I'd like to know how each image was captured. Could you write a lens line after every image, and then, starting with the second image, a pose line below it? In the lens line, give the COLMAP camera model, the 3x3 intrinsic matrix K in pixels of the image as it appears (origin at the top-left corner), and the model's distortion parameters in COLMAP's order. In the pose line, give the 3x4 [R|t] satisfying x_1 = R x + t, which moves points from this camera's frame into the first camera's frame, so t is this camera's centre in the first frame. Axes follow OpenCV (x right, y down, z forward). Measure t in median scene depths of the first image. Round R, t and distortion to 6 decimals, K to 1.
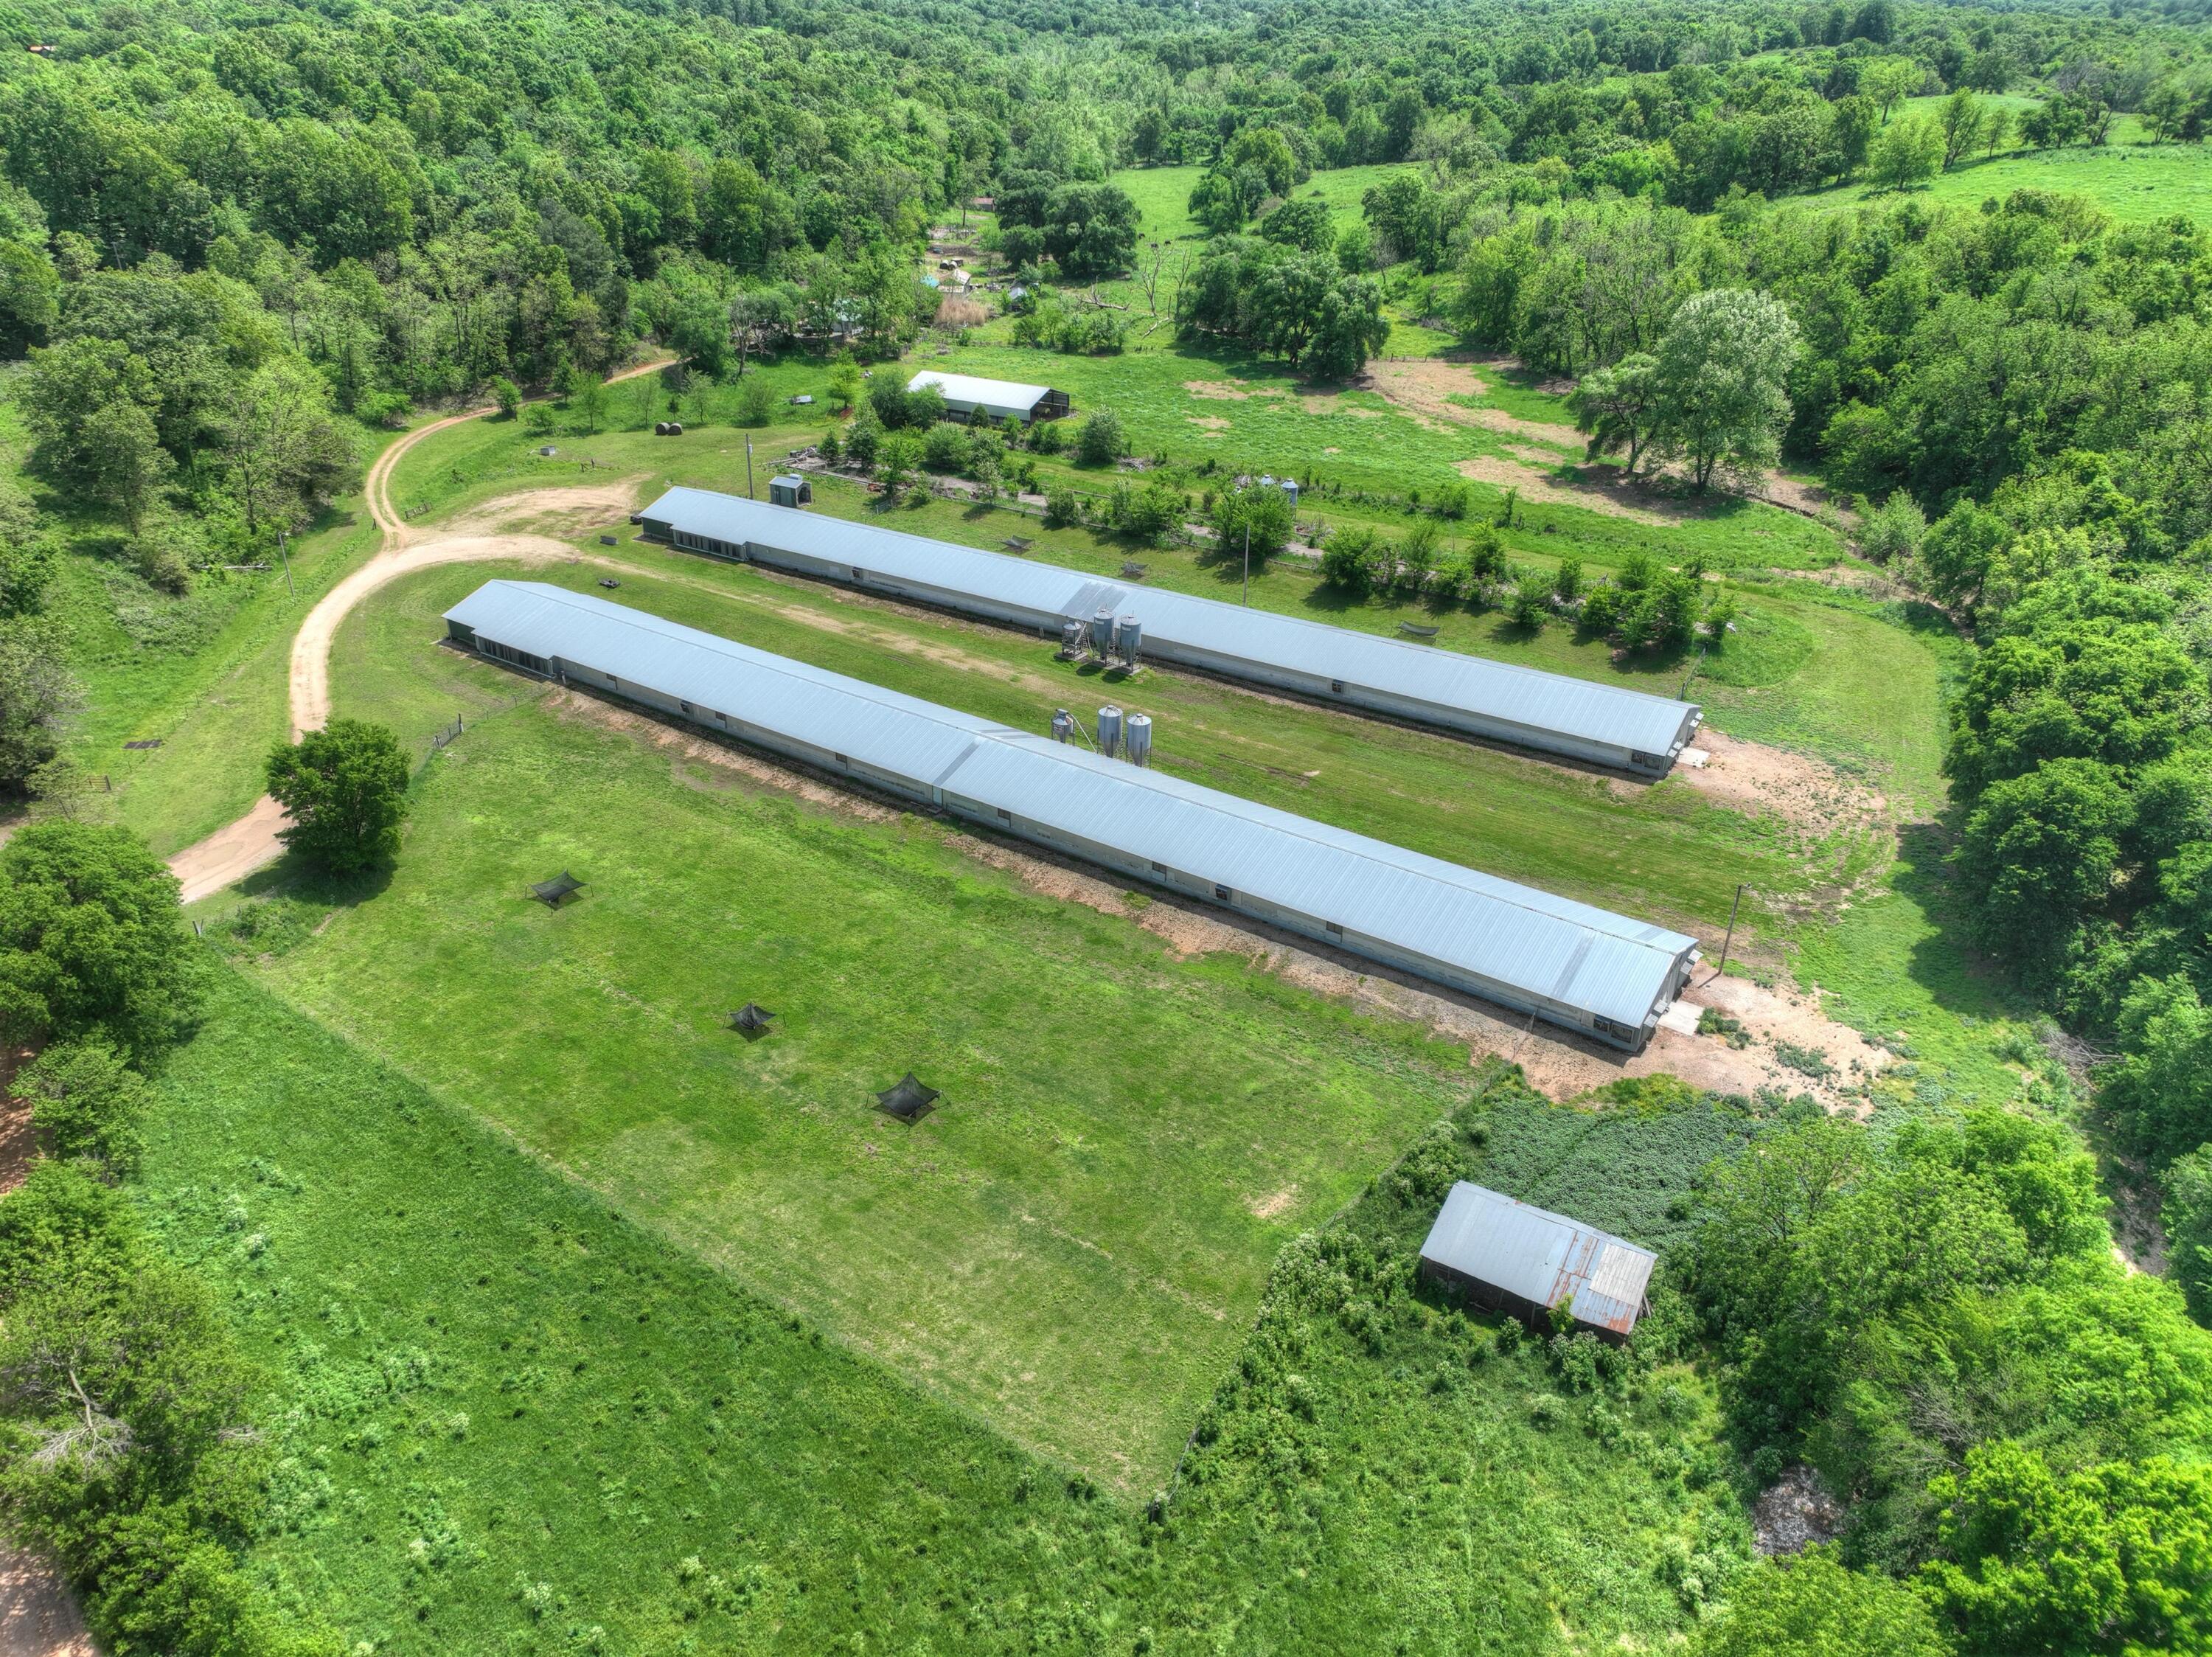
lens RADIAL K [[1548.5, 0, 1106.0], [0, 1548.5, 828.5], [0, 0, 1]] dist [-0.001014, 0.018380]
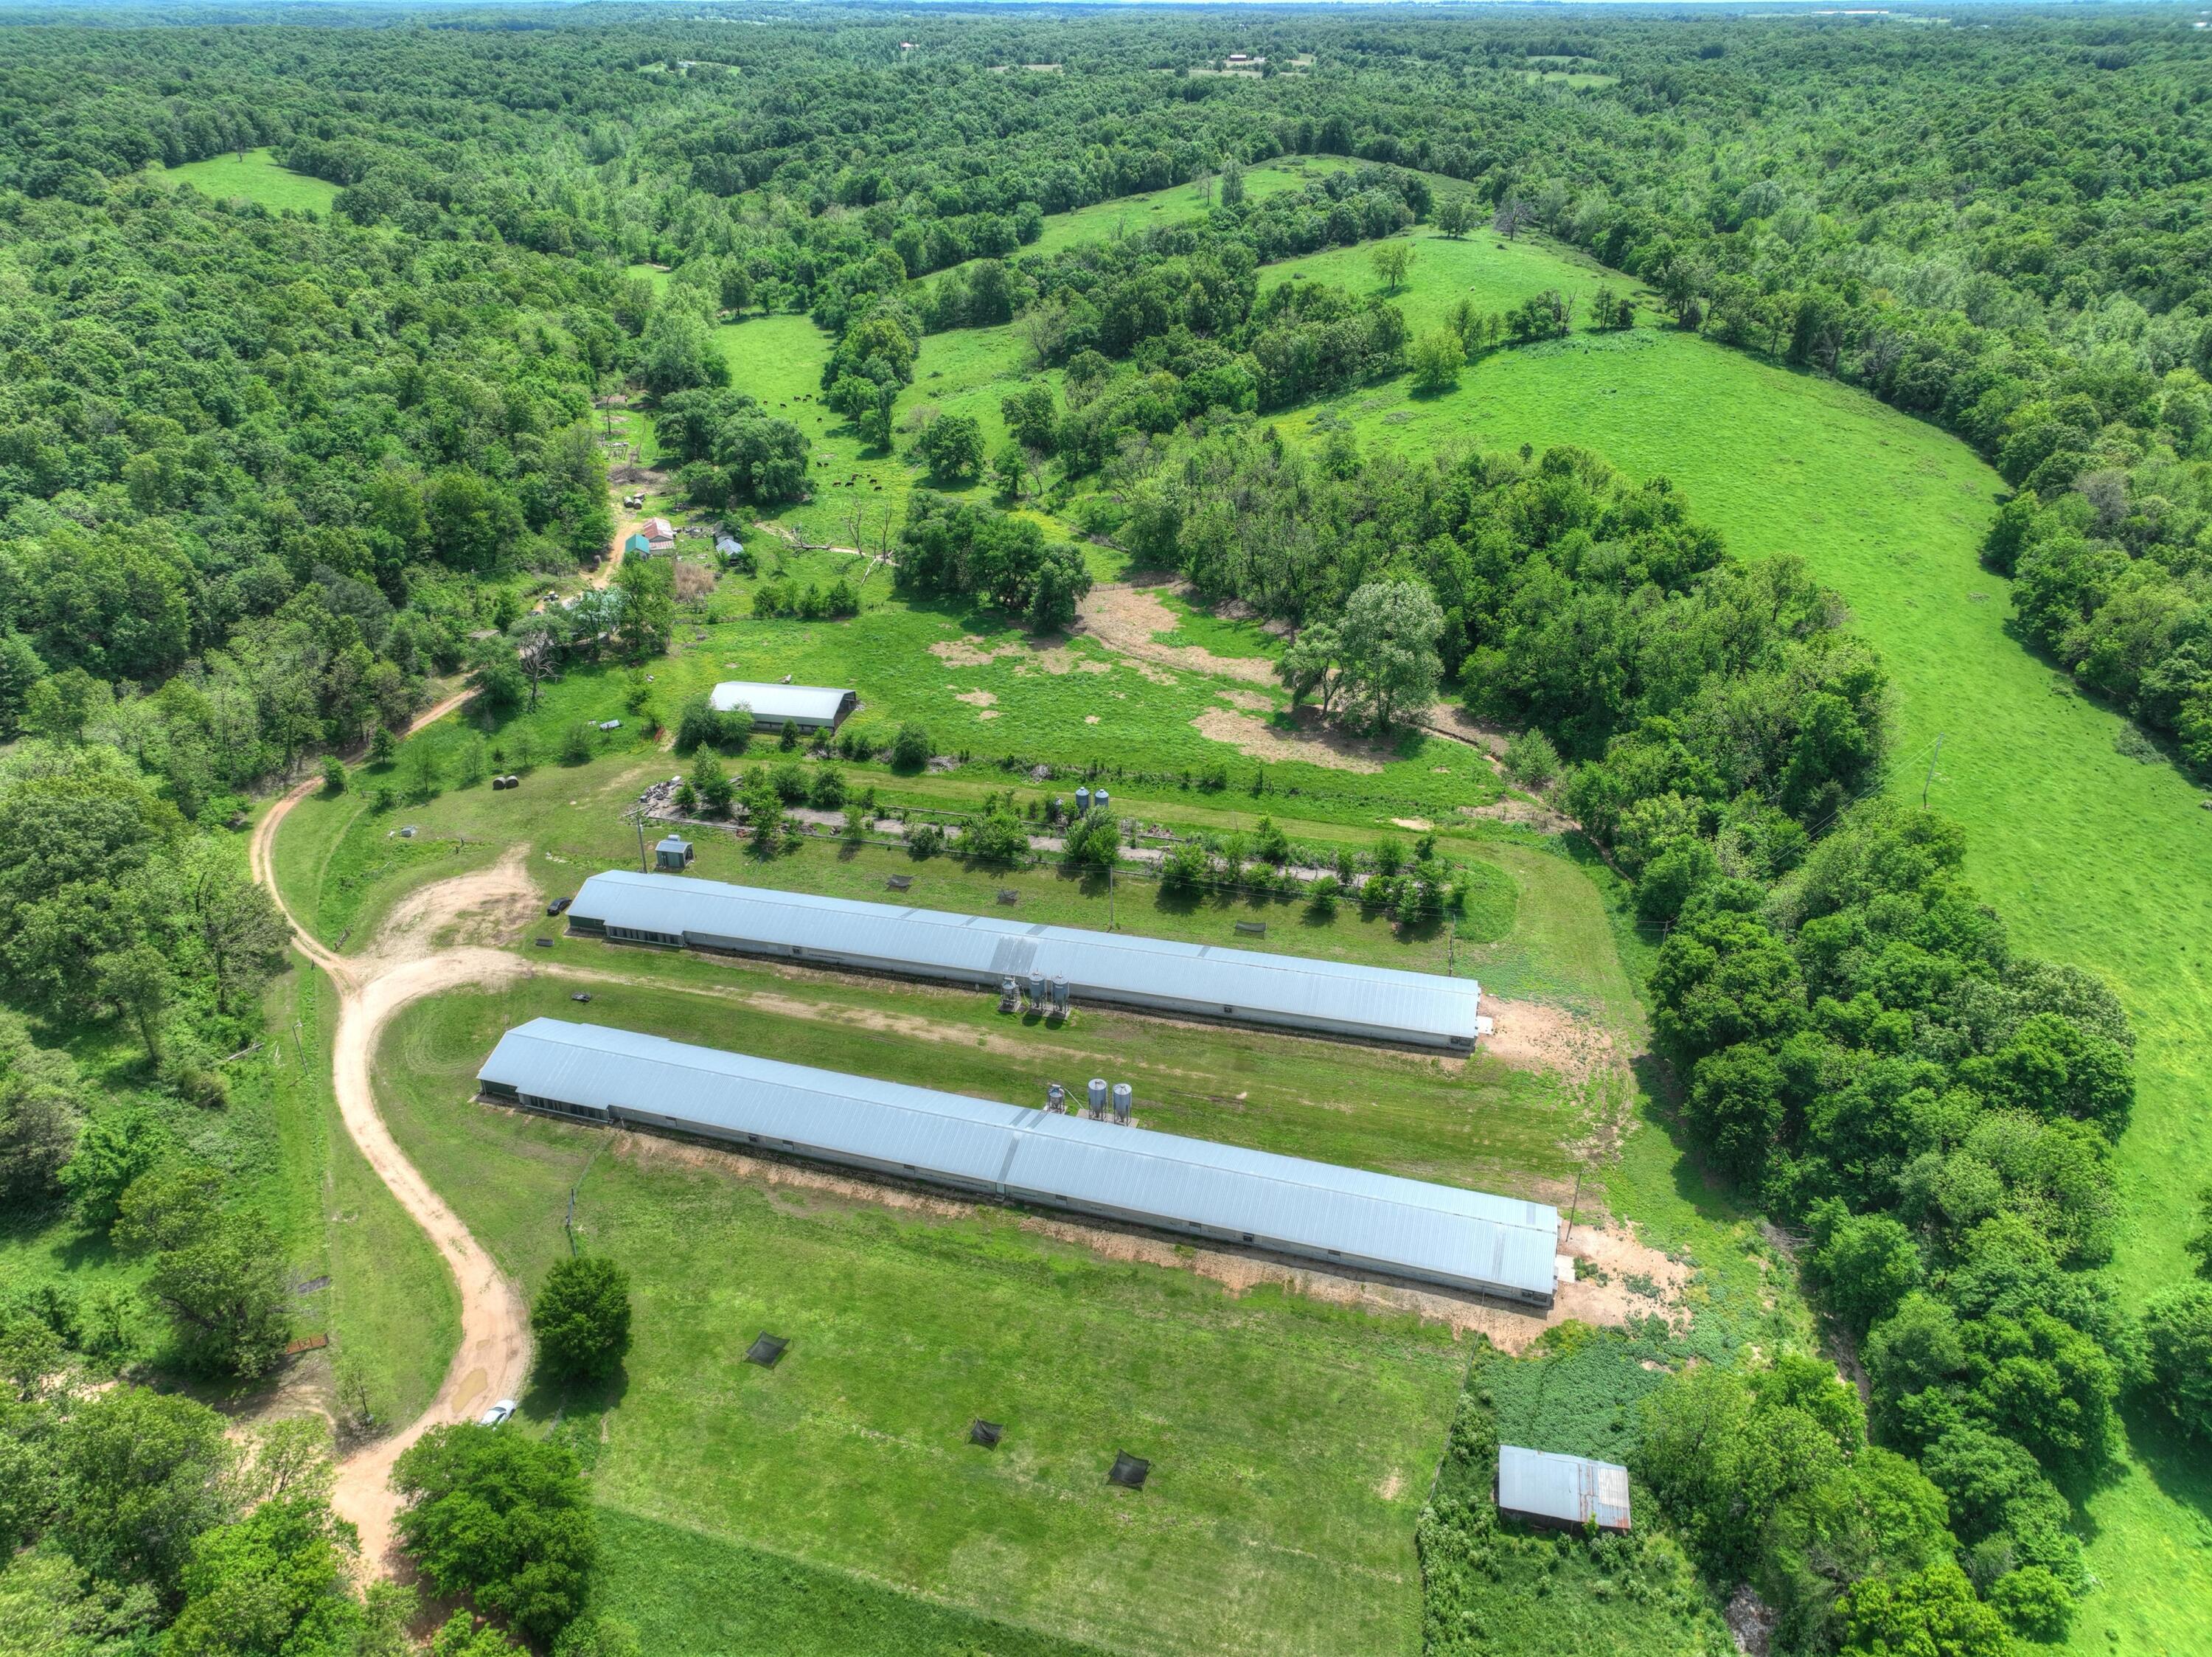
lens RADIAL K [[1522.6, 0, 1106.7], [0, 1522.6, 870.7], [0, 0, 1]] dist [0.001045, 0.001832]
pose [[0.949274, -0.170170, 0.264426, -0.299240], [0.160869, 0.985351, 0.056605, -0.323987], [-0.270185, -0.011196, 0.962743, -0.255562]]
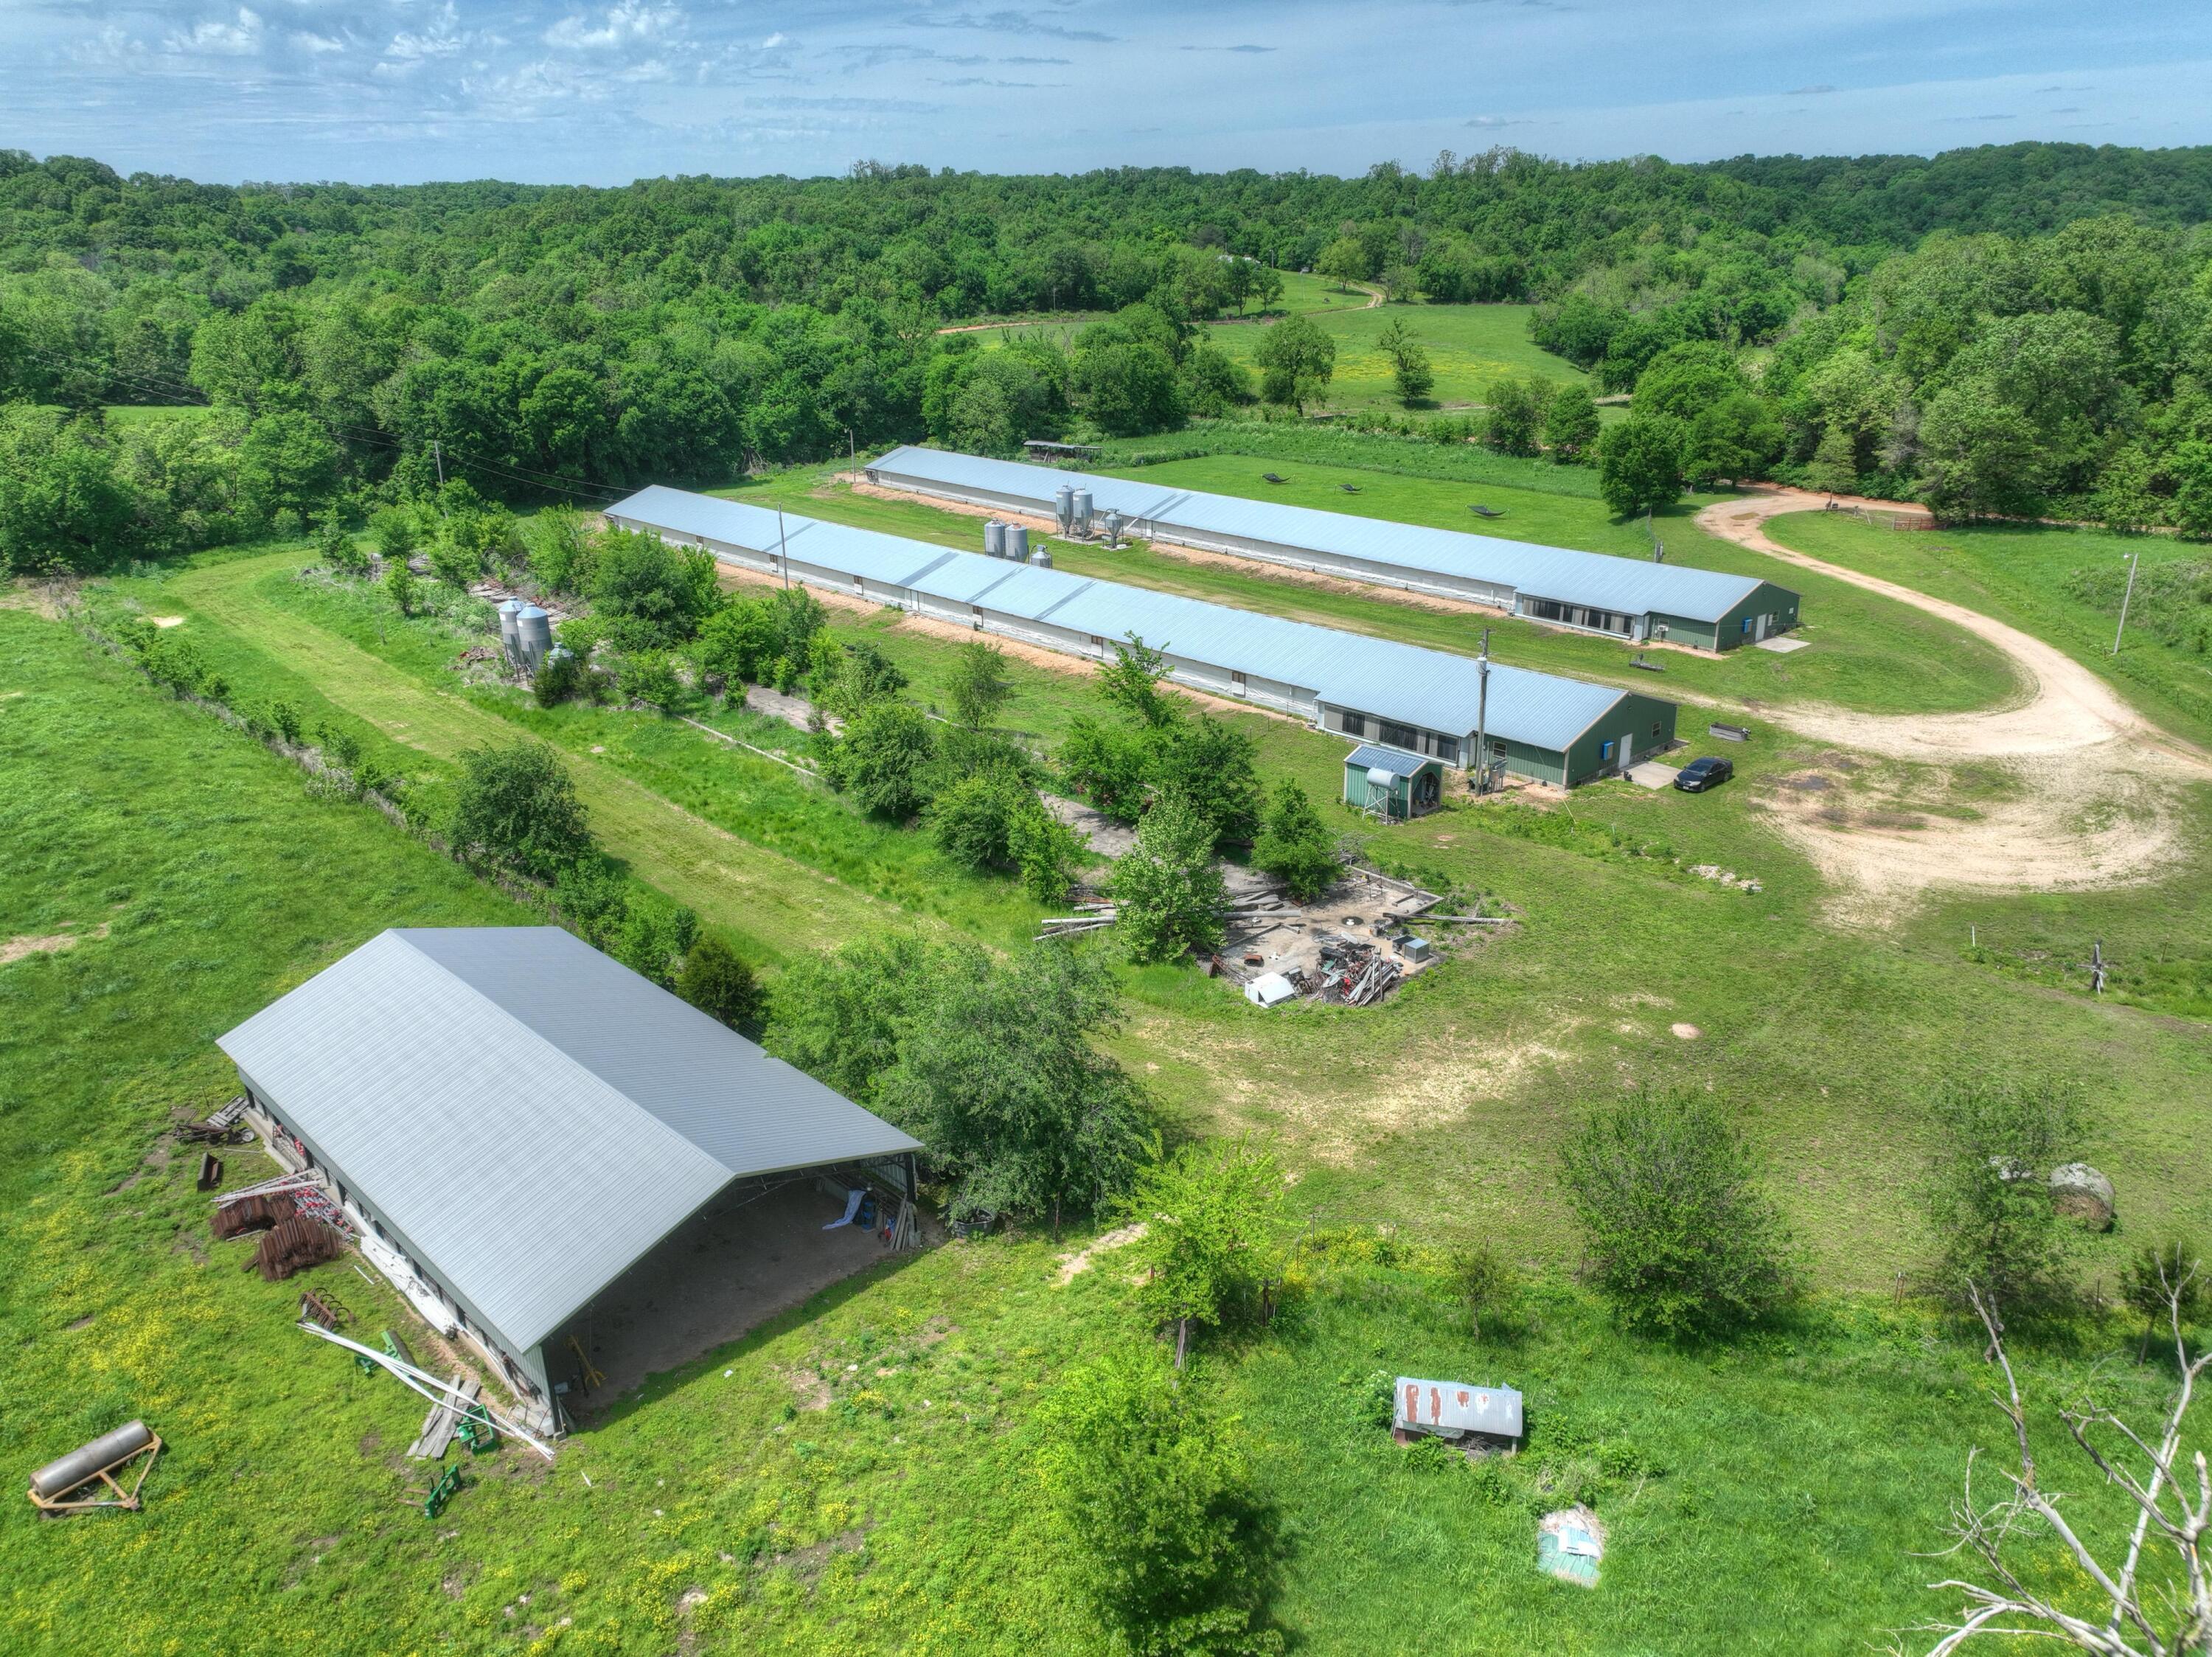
lens RADIAL K [[1548.5, 0, 1106.0], [0, 1548.5, 828.5], [0, 0, 1]] dist [-0.001014, 0.018380]
pose [[-0.959849, -0.091417, 0.265203, -0.361223], [0.141653, 0.658061, 0.739521, -0.798517], [-0.242125, 0.747395, -0.618689, 1.928955]]
